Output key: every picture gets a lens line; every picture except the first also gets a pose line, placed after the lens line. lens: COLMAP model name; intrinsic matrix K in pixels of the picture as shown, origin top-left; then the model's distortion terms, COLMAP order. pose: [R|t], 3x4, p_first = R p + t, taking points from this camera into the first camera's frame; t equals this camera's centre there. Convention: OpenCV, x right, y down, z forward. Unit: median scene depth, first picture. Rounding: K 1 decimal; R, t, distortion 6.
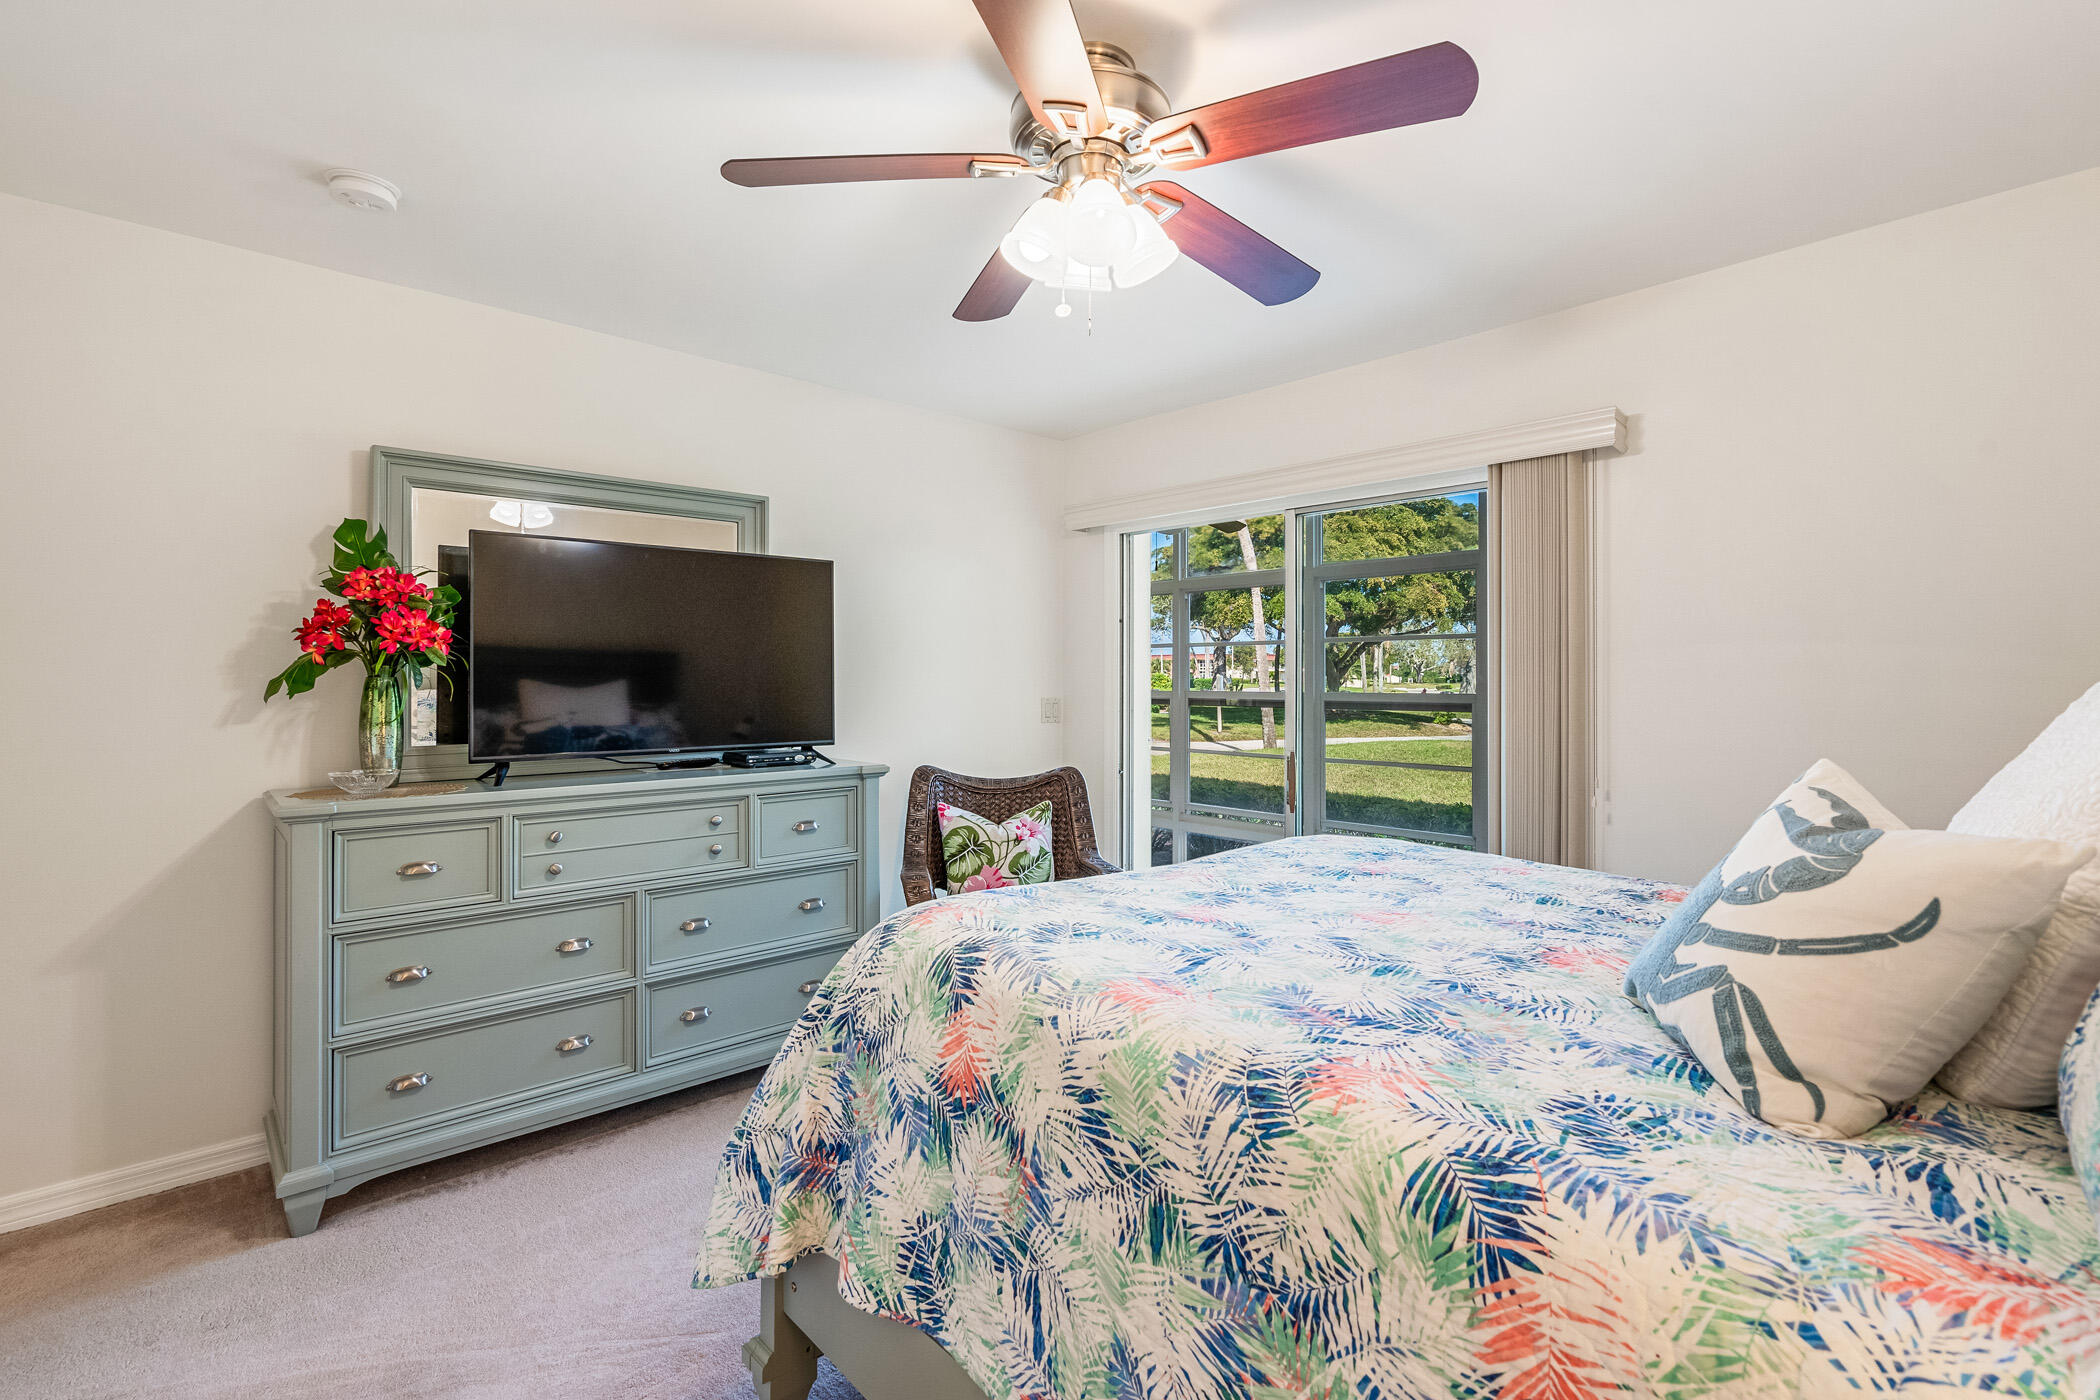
lens RADIAL K [[956.2, 0, 1052.3], [0, 956.2, 689.8], [0, 0, 1]] dist [-0.003837, 0.000989]
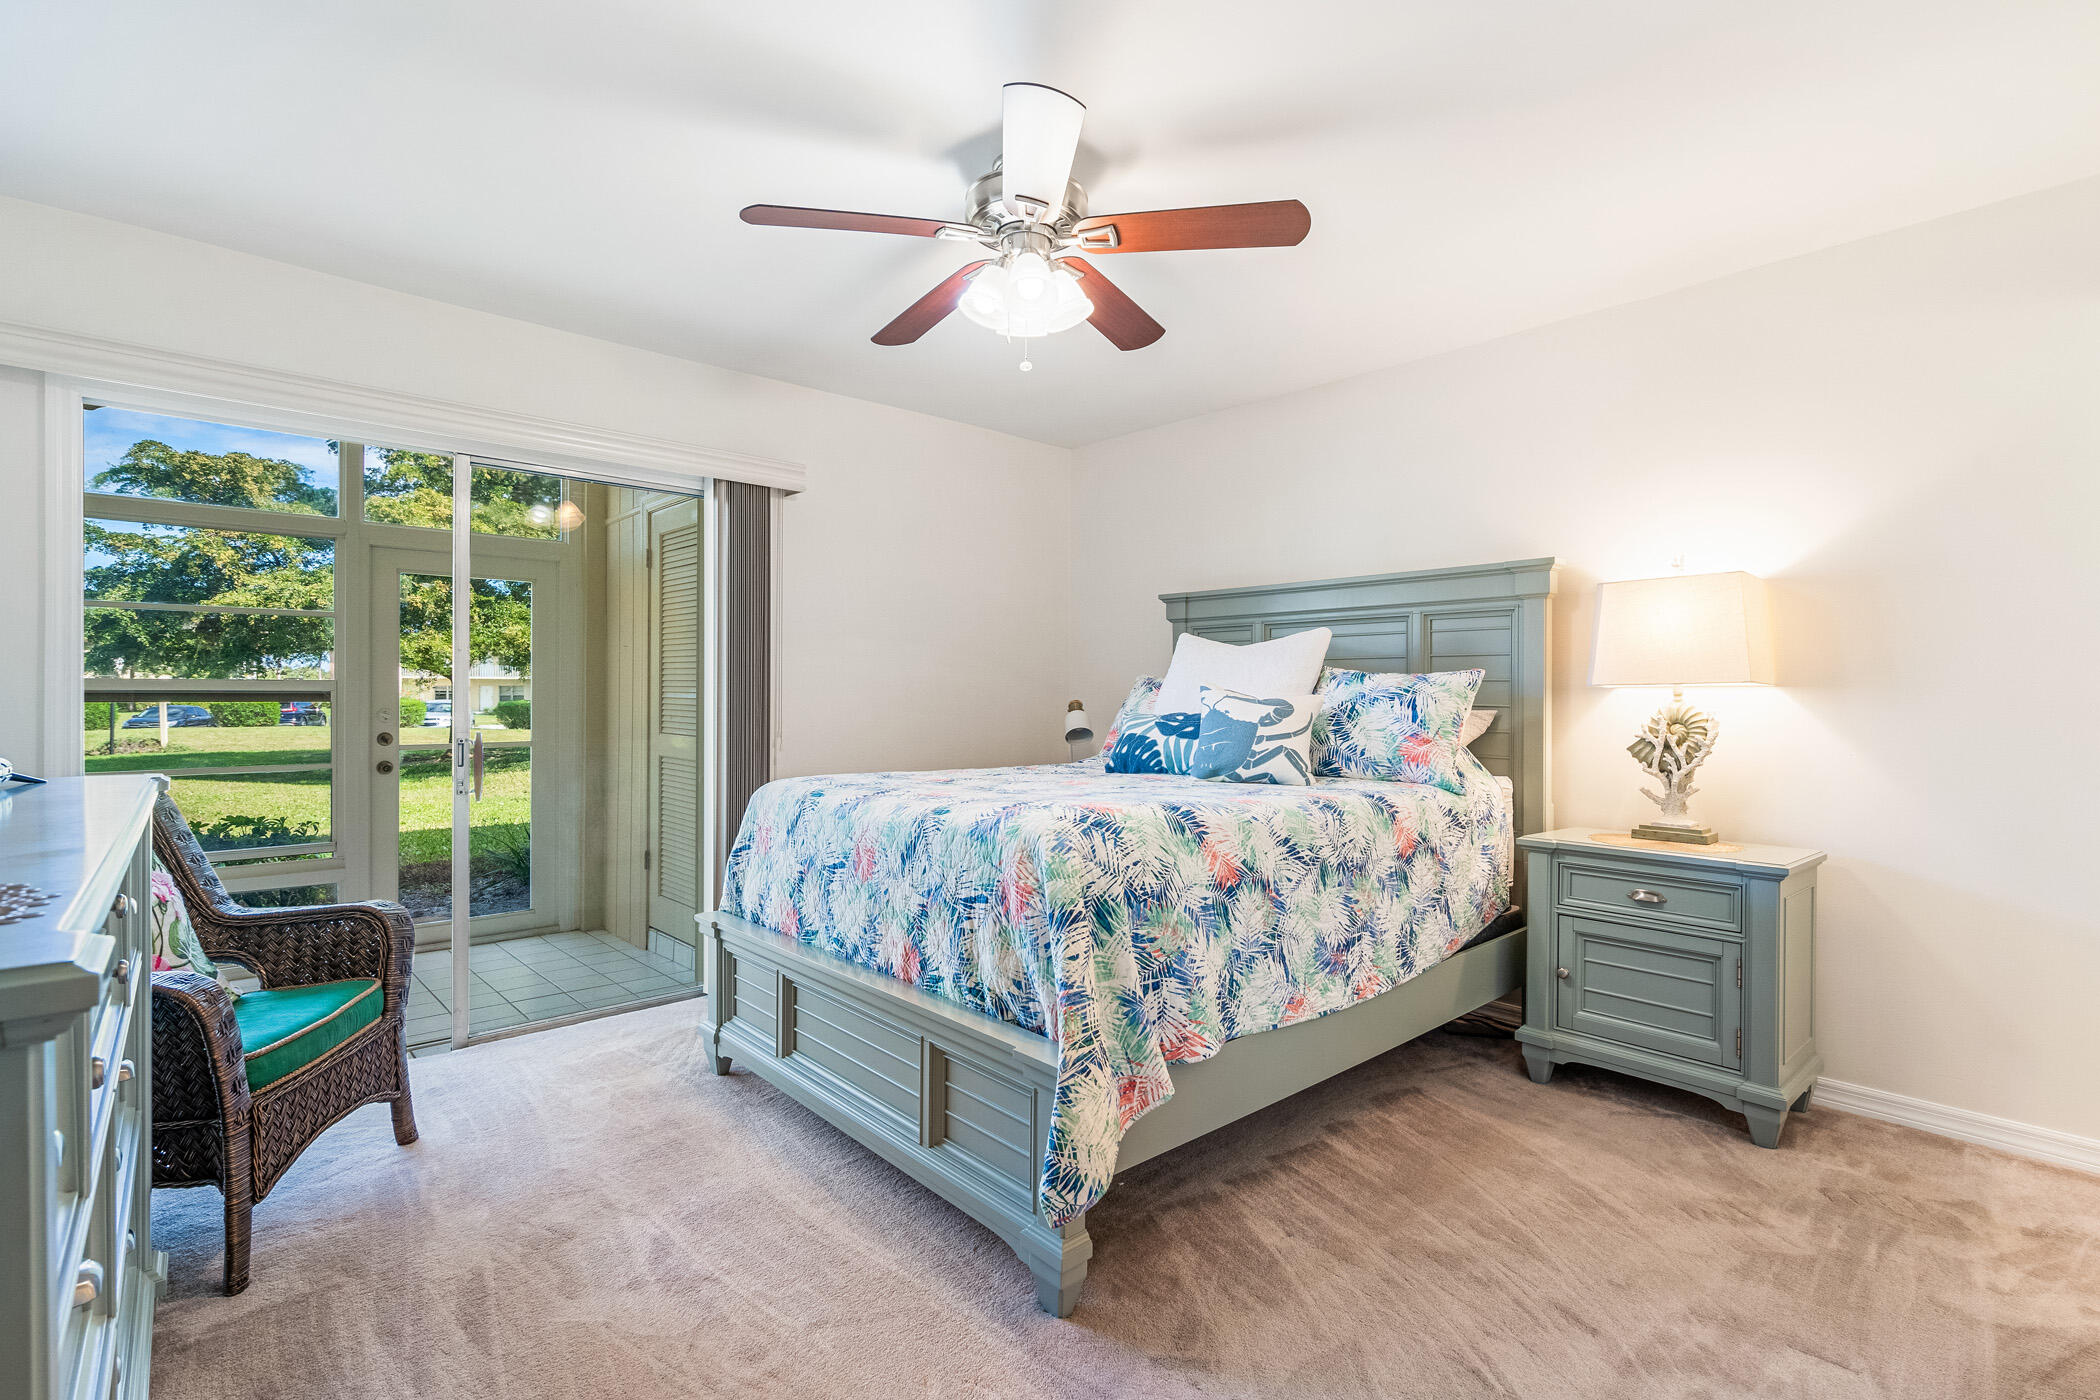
lens RADIAL K [[956.2, 0, 1052.3], [0, 956.2, 689.8], [0, 0, 1]] dist [-0.003837, 0.000989]
pose [[0.021537, 0.001622, 0.999767, -1.747492], [0.005026, 0.999986, -0.001731, 0.092421], [-0.999755, 0.005062, 0.021529, 1.268550]]
